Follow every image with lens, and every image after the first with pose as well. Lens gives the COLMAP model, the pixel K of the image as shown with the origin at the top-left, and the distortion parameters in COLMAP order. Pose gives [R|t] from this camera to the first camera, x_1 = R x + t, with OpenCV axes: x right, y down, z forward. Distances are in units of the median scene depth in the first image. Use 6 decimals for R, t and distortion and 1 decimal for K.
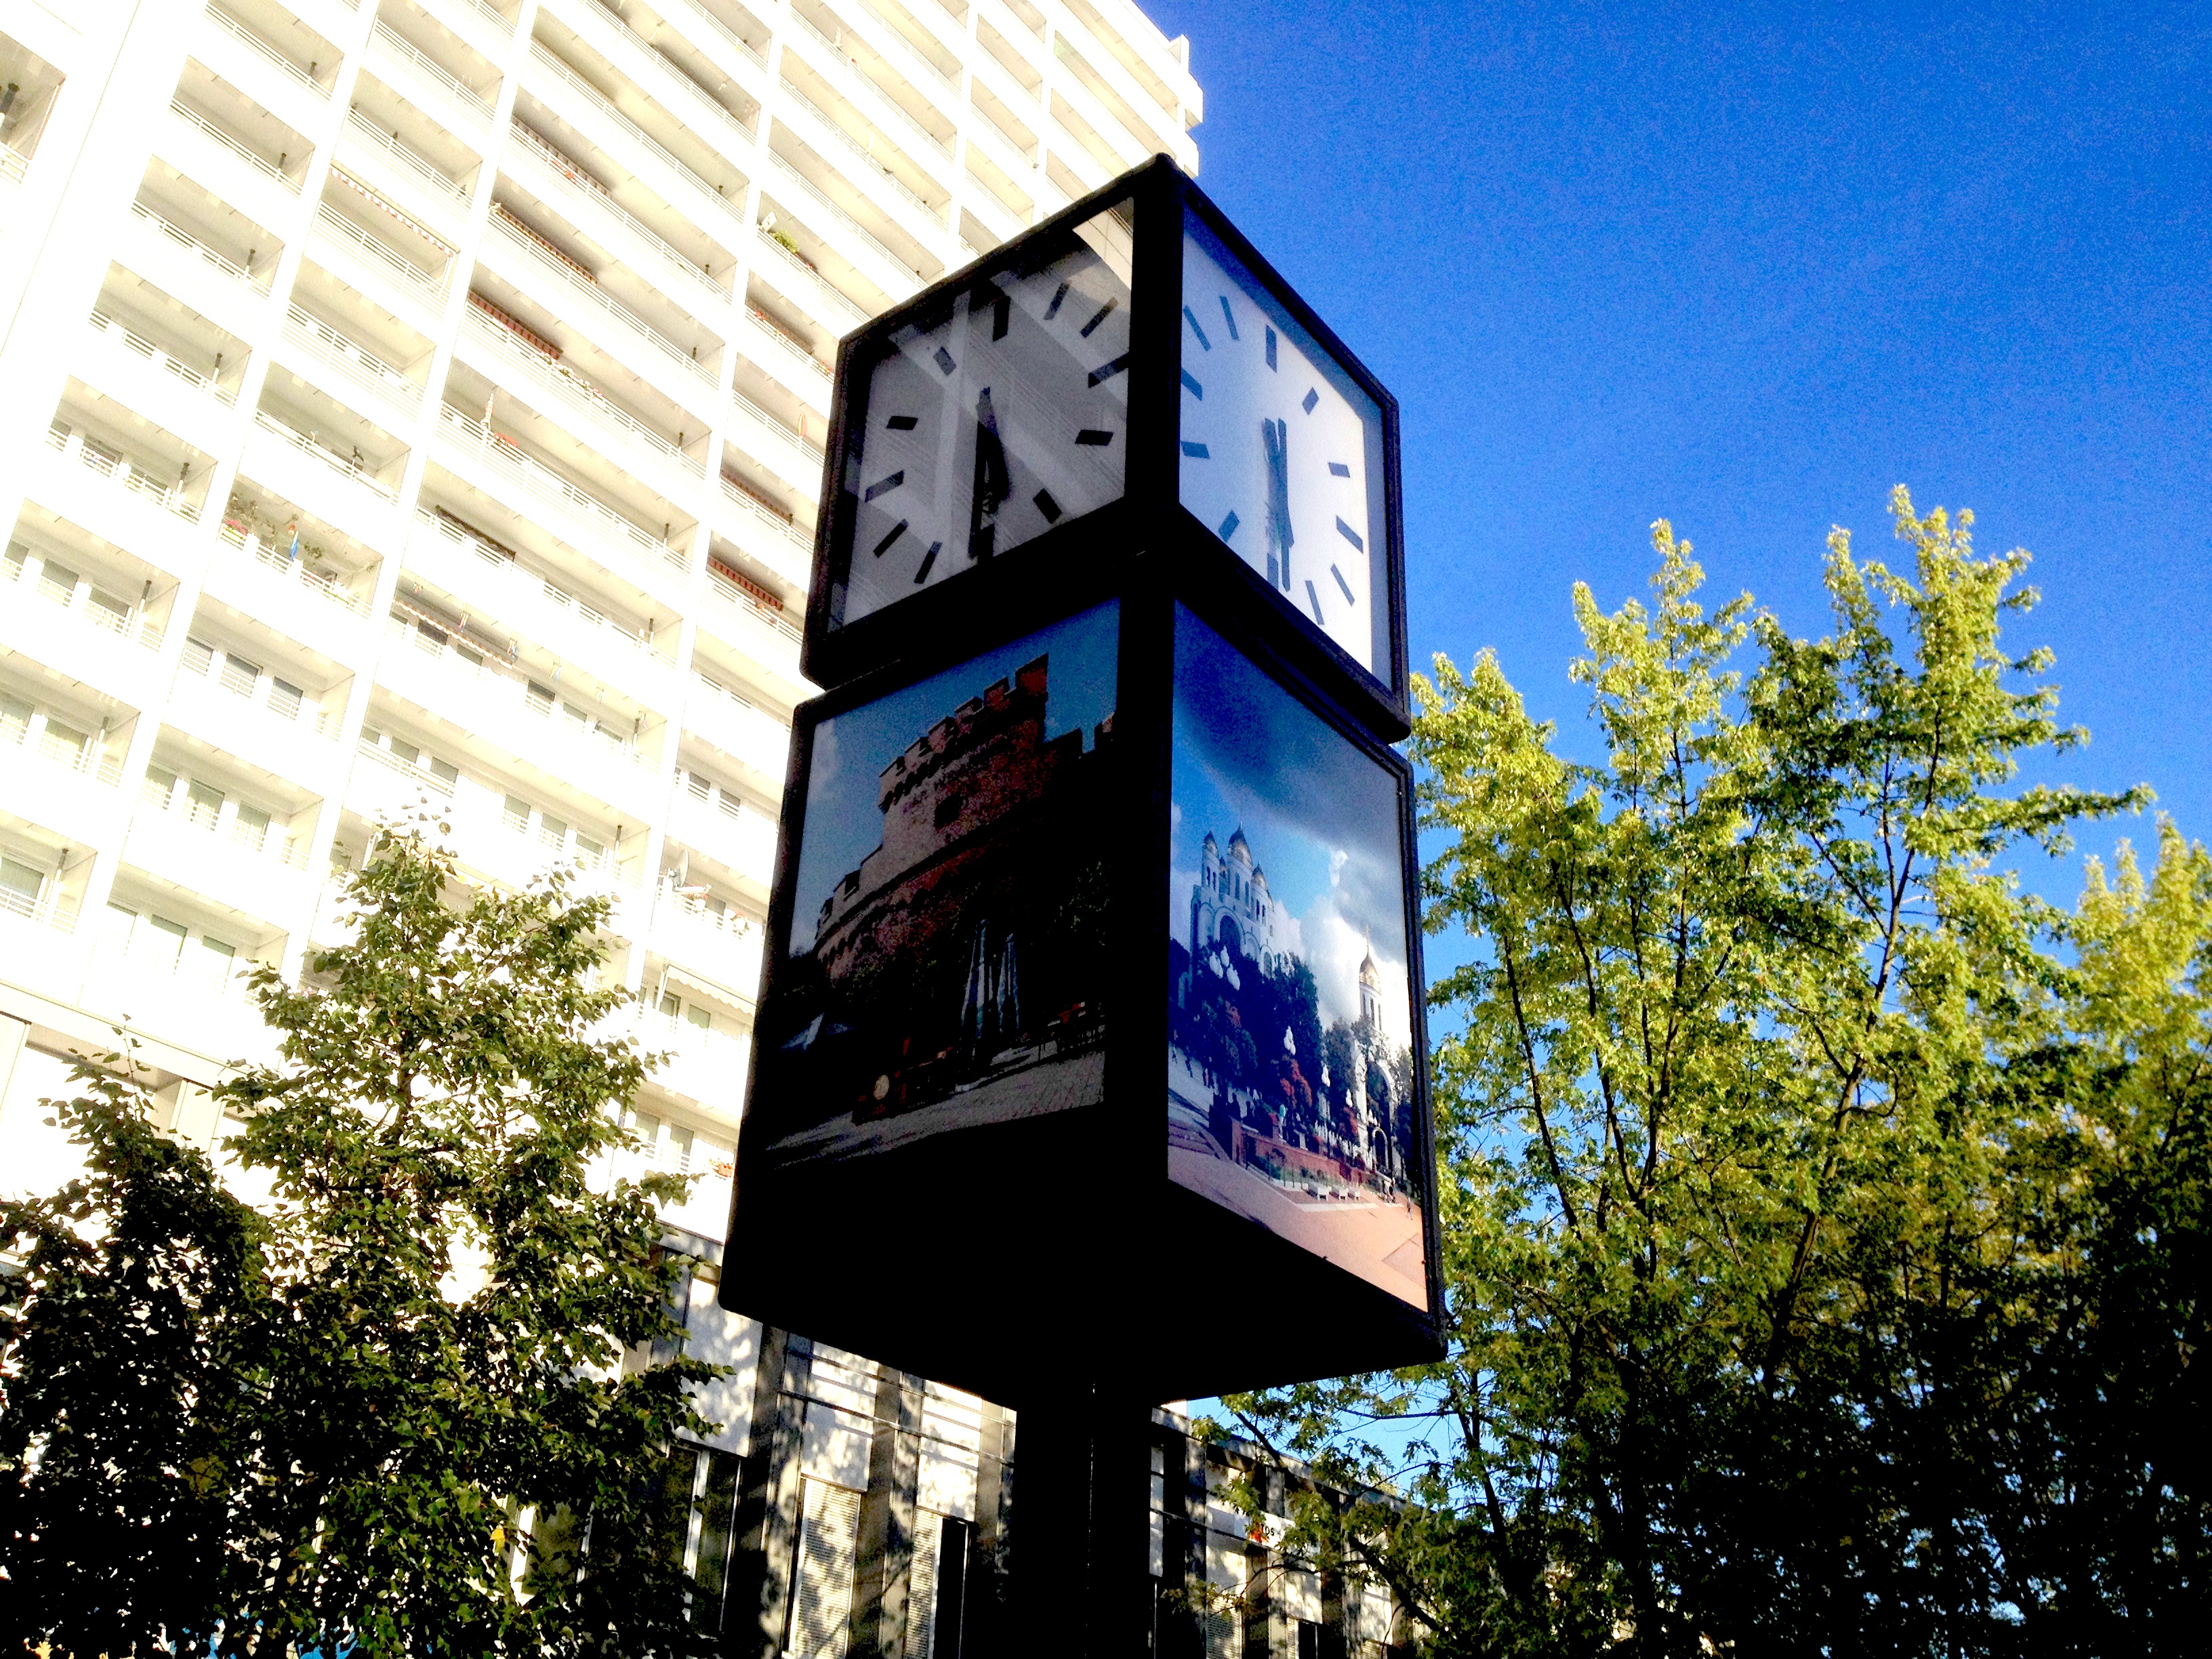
lens RADIAL K [[2083.9, 0, 1093.4], [0, 2083.9, 831.4], [0, 0, 1]] dist [0.152684, -0.232342]
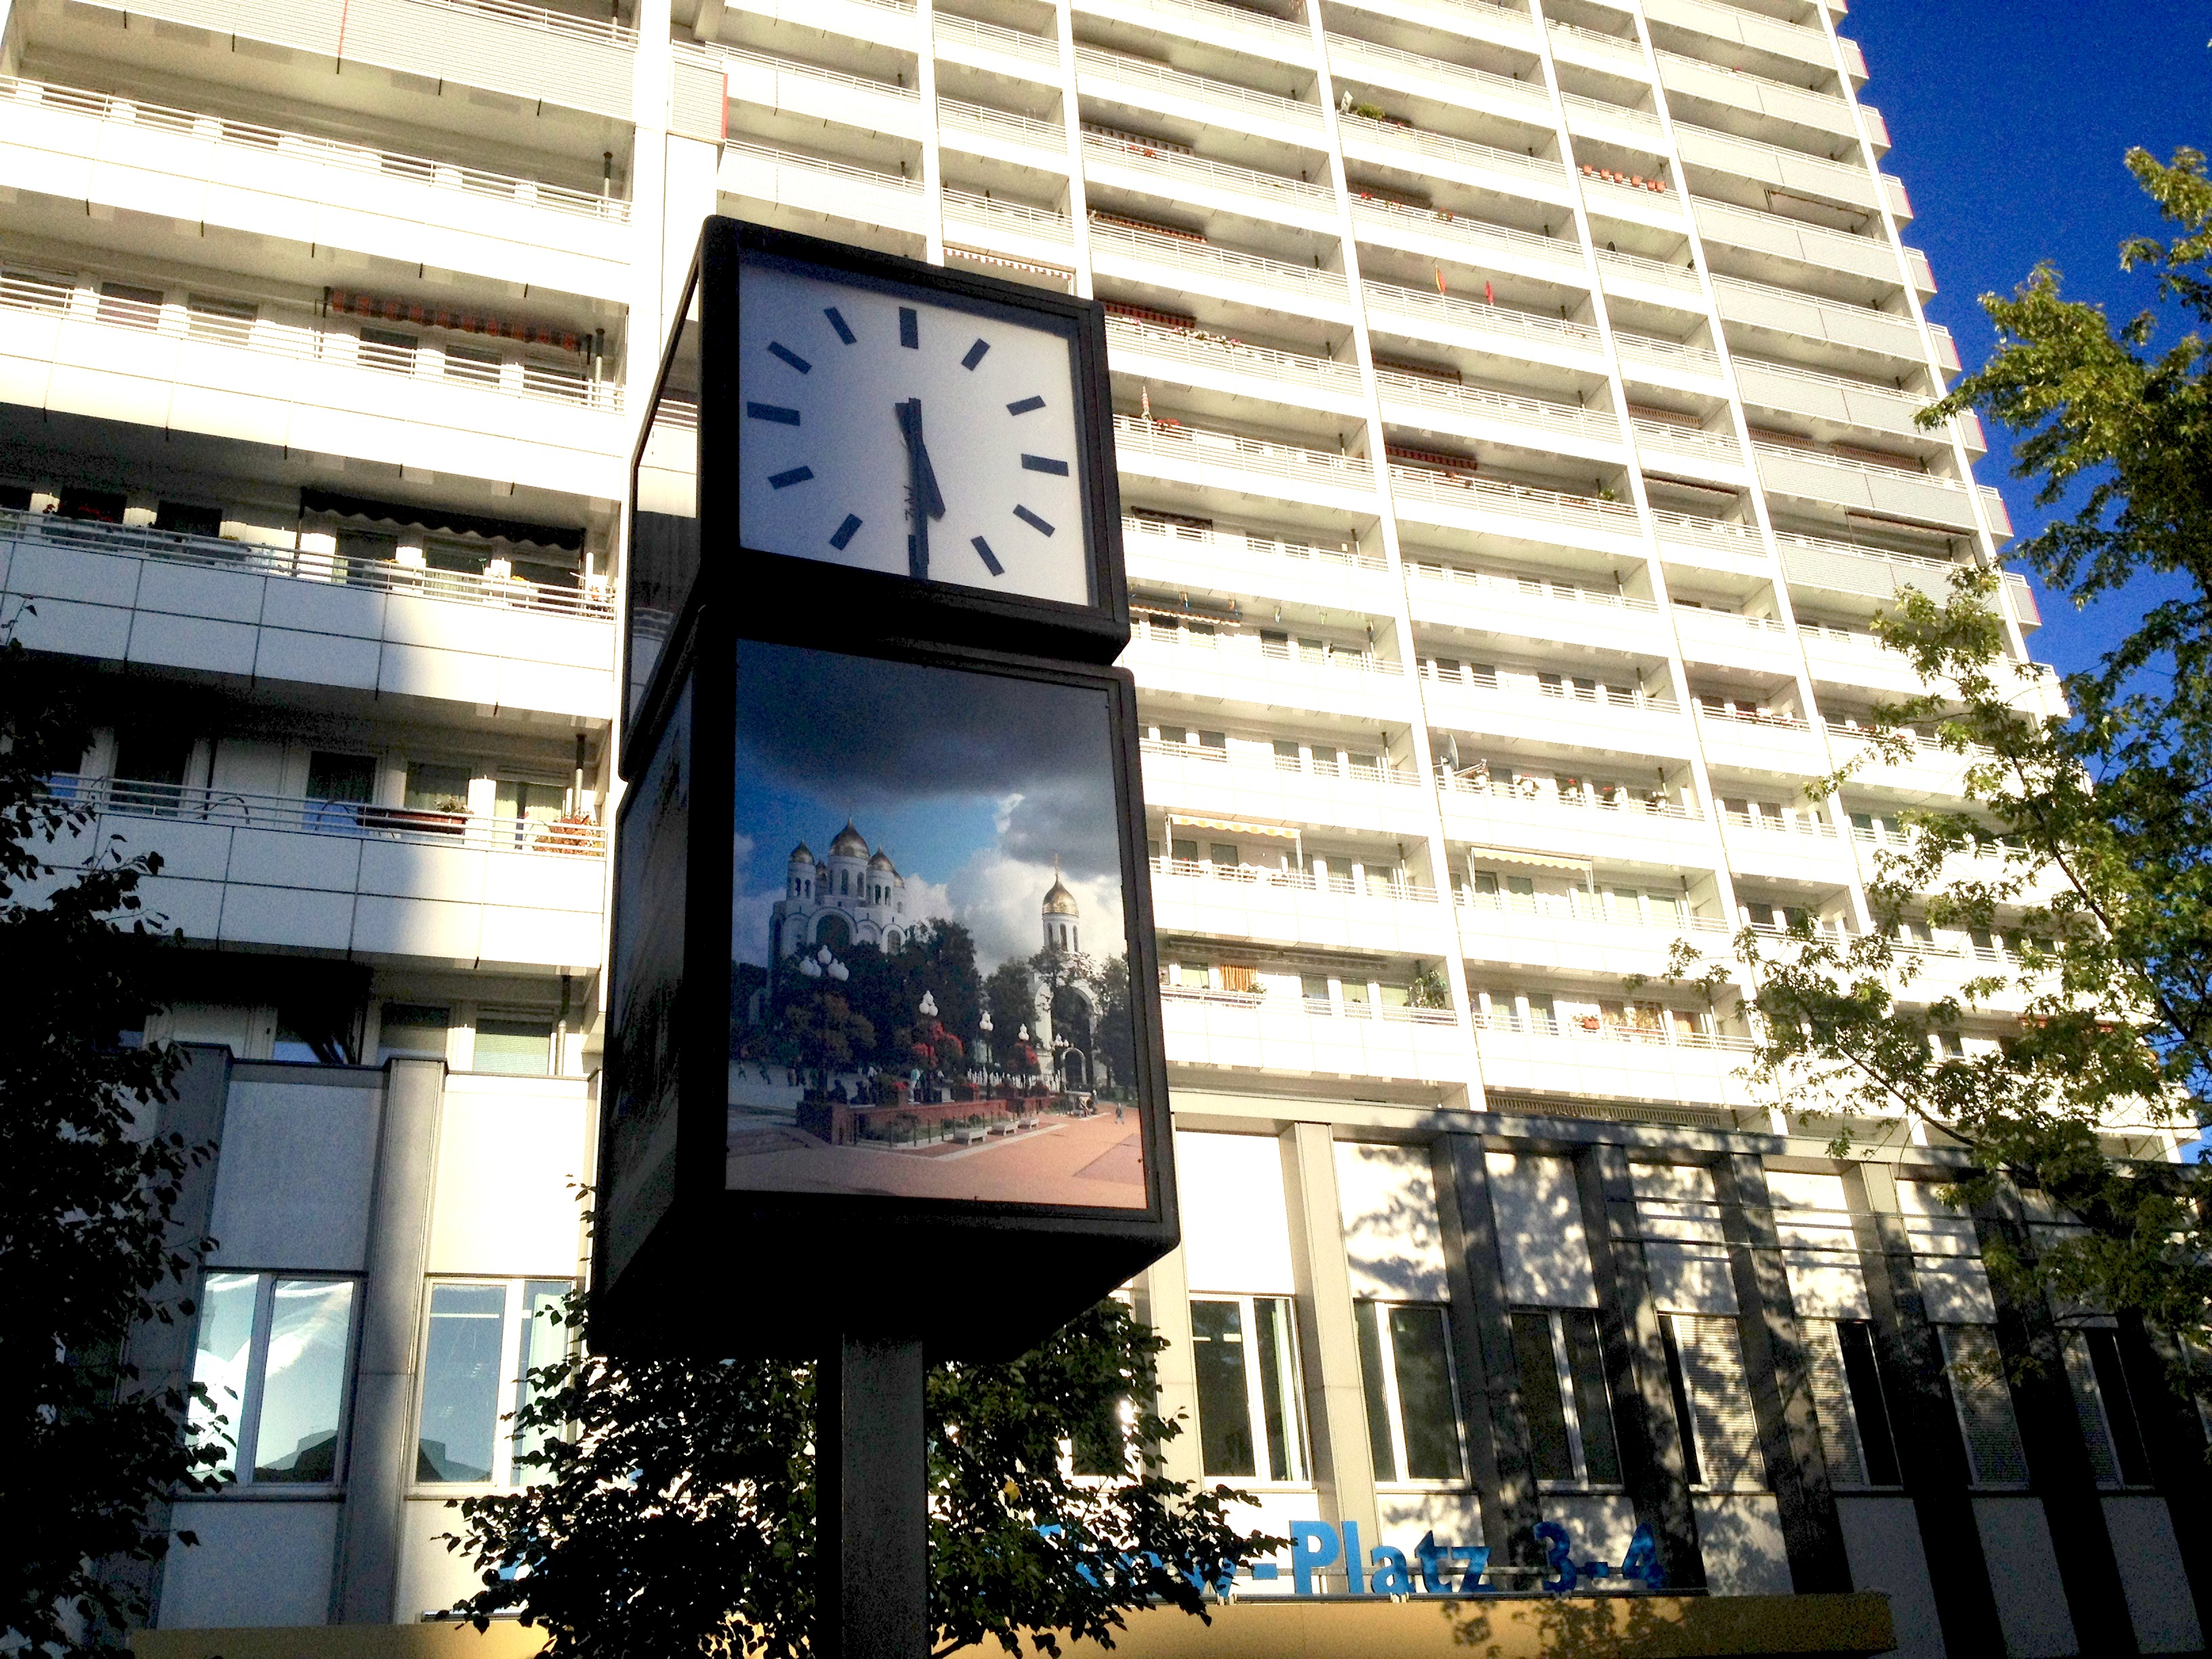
lens RADIAL K [[2083.9, 0, 1093.4], [0, 2083.9, 831.4], [0, 0, 1]] dist [0.152684, -0.232342]
pose [[0.857464, -0.310871, -0.410019, 0.507900], [0.336517, 0.941623, -0.010175, 0.045253], [0.389247, -0.129253, 0.912020, 0.057790]]
